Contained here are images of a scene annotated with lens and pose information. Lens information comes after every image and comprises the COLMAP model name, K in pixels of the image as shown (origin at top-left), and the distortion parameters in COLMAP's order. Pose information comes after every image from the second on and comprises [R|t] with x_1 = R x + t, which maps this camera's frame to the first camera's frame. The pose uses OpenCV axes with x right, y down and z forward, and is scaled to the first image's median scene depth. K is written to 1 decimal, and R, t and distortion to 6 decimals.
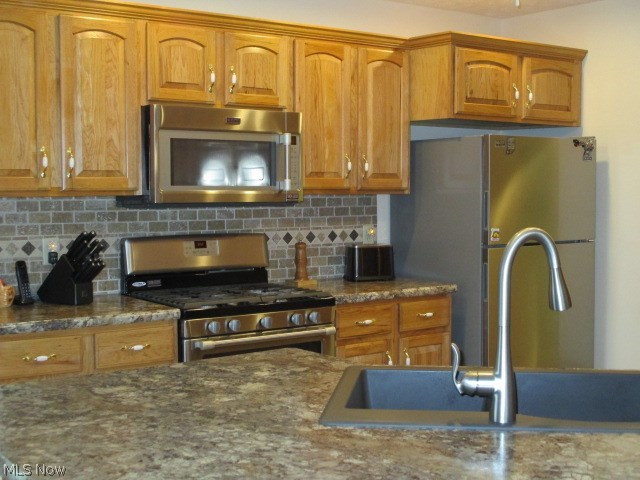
lens RADIAL K [[974.5, 0, 320.0], [0, 974.5, 240.0], [0, 0, 1]] dist [-0.015643, -0.035660]
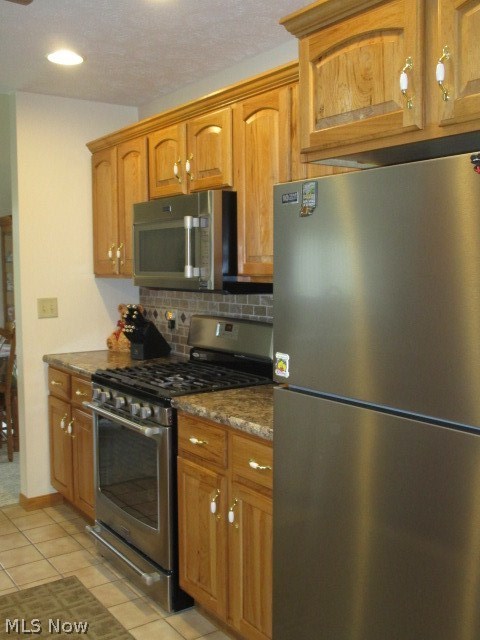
lens RADIAL K [[659.6, 0, 225.8], [0, 659.6, 319.4], [0, 0, 1]] dist [-0.007460, -0.013207]
pose [[-0.038146, 0.084673, -0.995678, 0.588664], [-0.048092, 0.995093, 0.086466, -0.066188], [0.998114, 0.051182, -0.033887, 1.038387]]
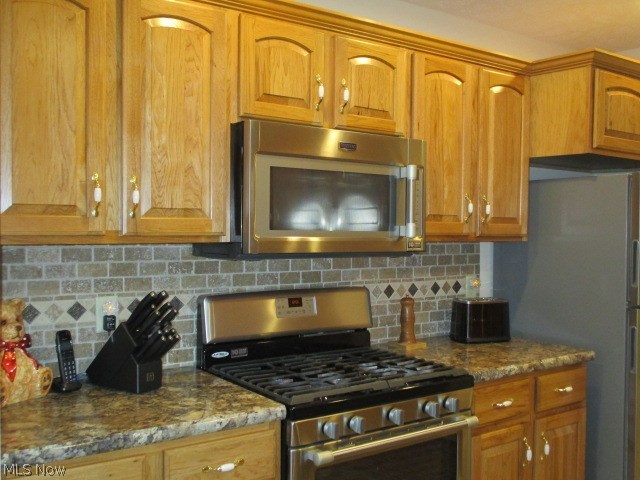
lens RADIAL K [[689.4, 0, 320.0], [0, 689.4, 240.0], [0, 0, 1]] dist [-0.003933, -0.002103]
pose [[0.999923, 0.012093, 0.002764, -0.106188], [-0.011986, 0.999281, -0.035981, -0.027208], [-0.003197, 0.035945, 0.999349, 0.434073]]
